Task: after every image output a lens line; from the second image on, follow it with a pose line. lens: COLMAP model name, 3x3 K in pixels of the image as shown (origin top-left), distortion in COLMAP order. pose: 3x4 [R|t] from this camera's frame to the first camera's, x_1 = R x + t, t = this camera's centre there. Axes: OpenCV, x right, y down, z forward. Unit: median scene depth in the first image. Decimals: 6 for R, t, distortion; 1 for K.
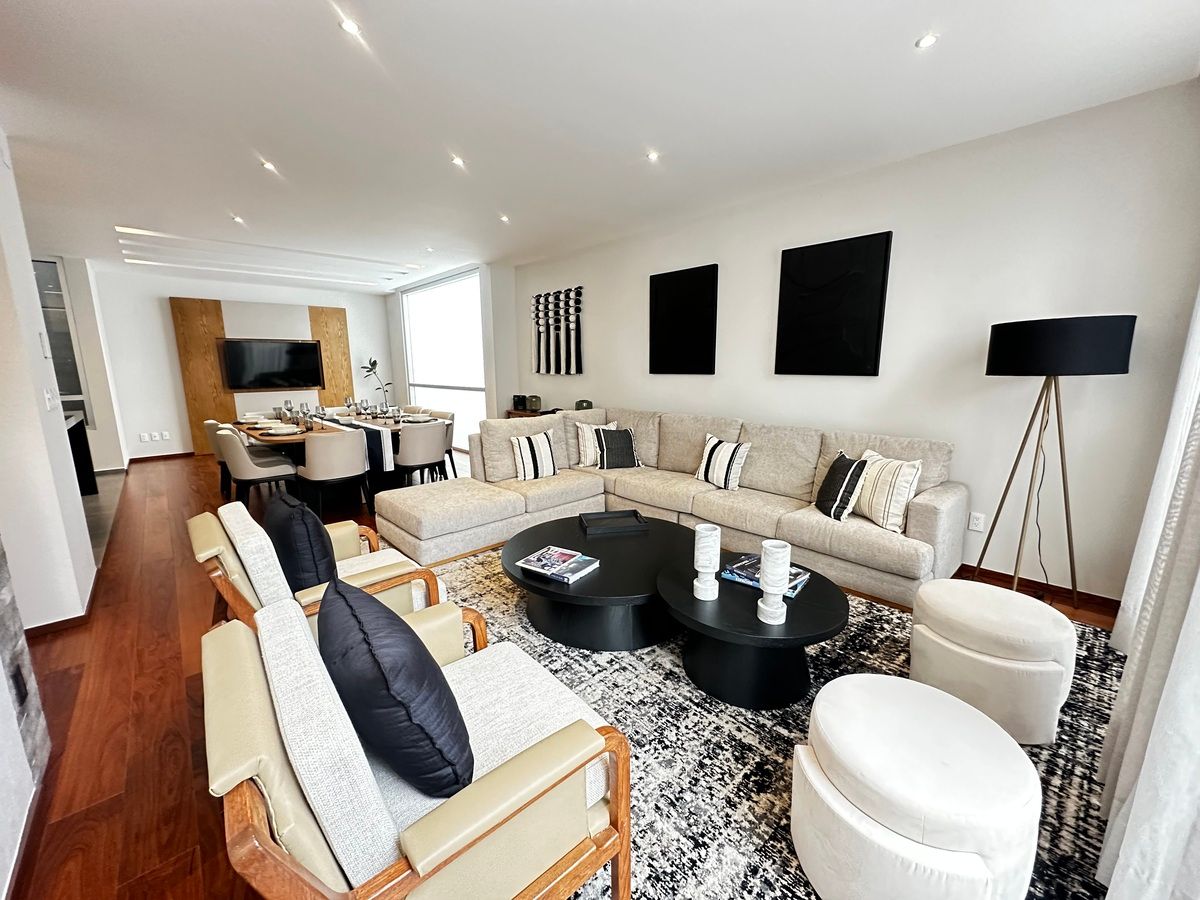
lens RADIAL K [[478.0, 0, 602.9], [0, 478.0, 452.3], [0, 0, 1]] dist [-0.002812, 0.000979]
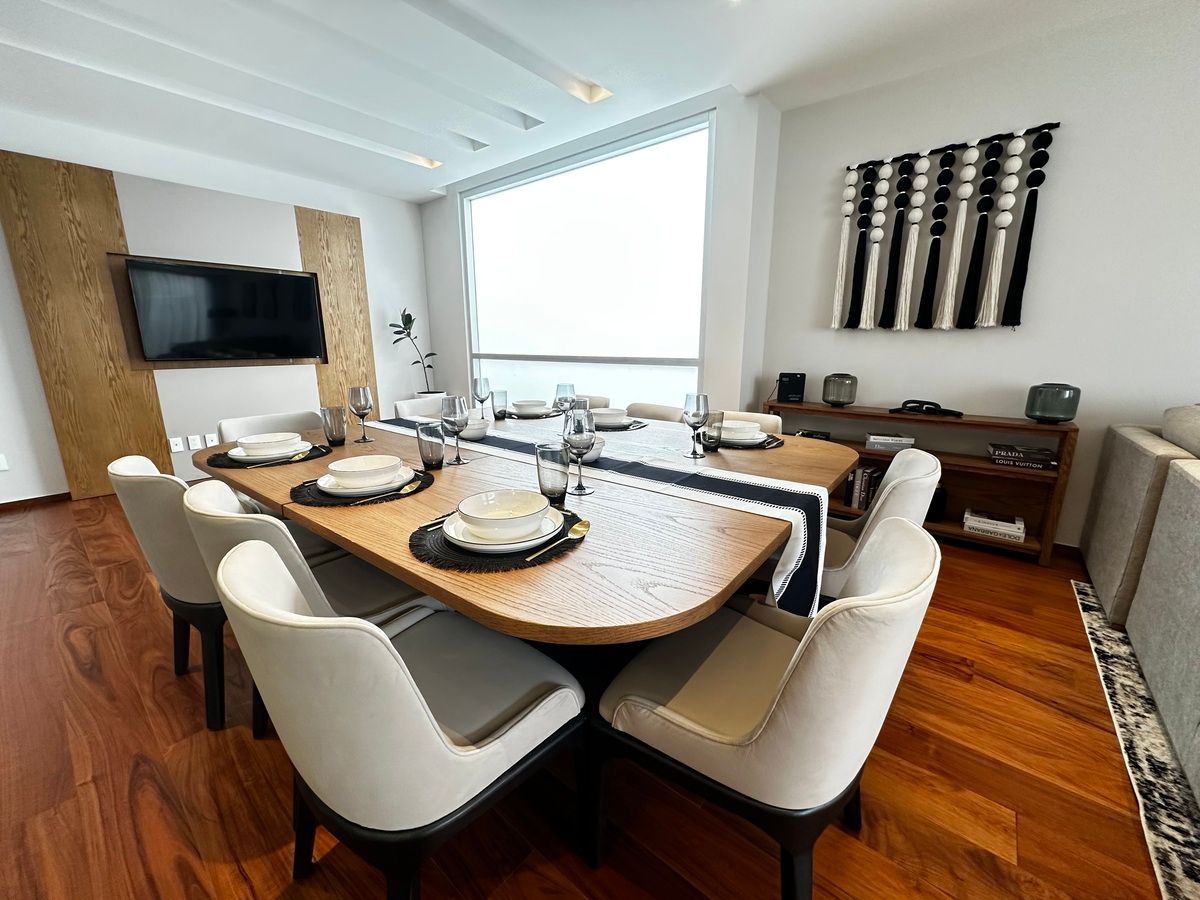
lens RADIAL K [[478.0, 0, 604.8], [0, 478.0, 451.3], [0, 0, 1]] dist [-0.002812, 0.000979]
pose [[0.990777, -0.023848, 0.133389, -0.401762], [0.018012, 0.998834, 0.044787, -0.056661], [-0.134301, -0.041971, 0.990051, 0.471751]]
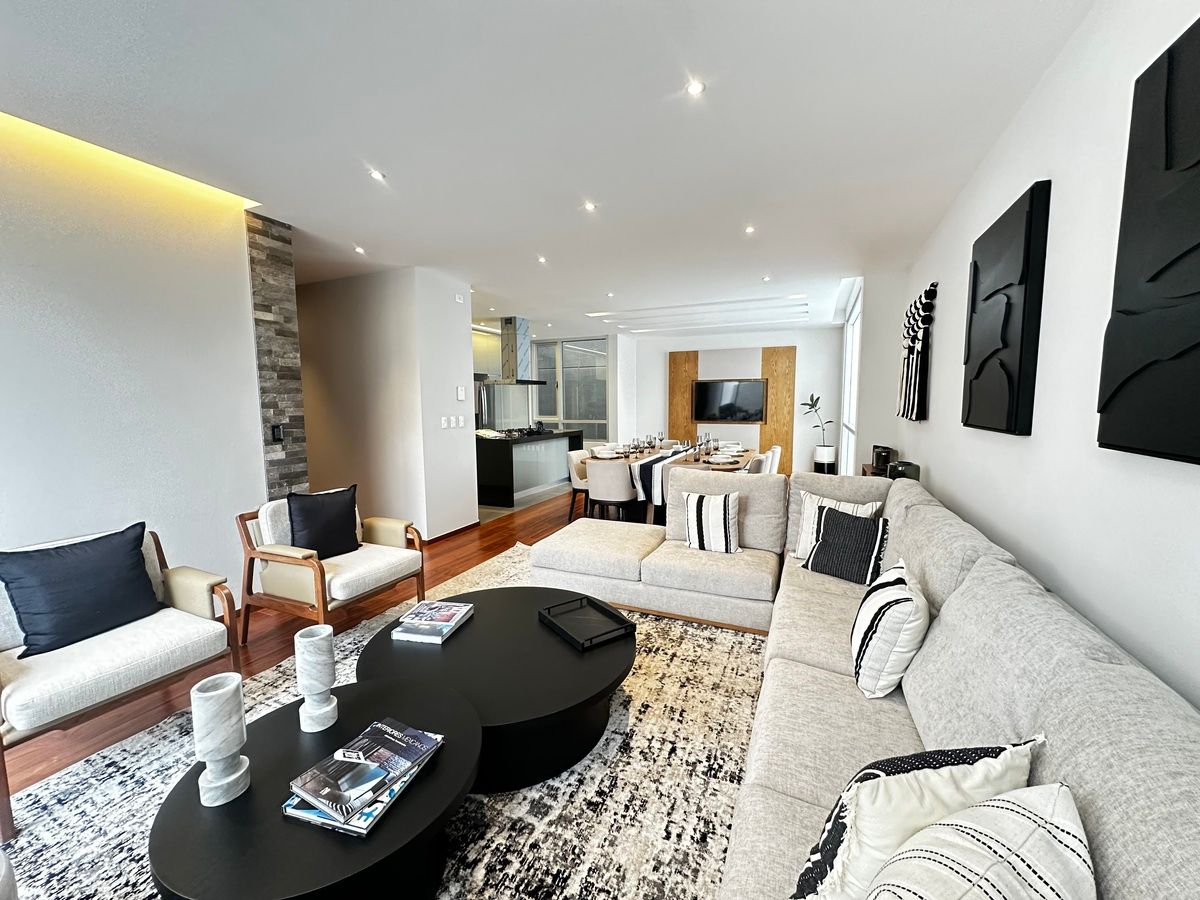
lens RADIAL K [[478.0, 0, 597.5], [0, 478.0, 452.5], [0, 0, 1]] dist [-0.002812, 0.000979]
pose [[0.392795, 0.104909, -0.913622, 0.289933], [-0.166341, 0.985190, 0.041611, -0.062443], [0.904457, 0.135628, 0.404429, 0.292600]]
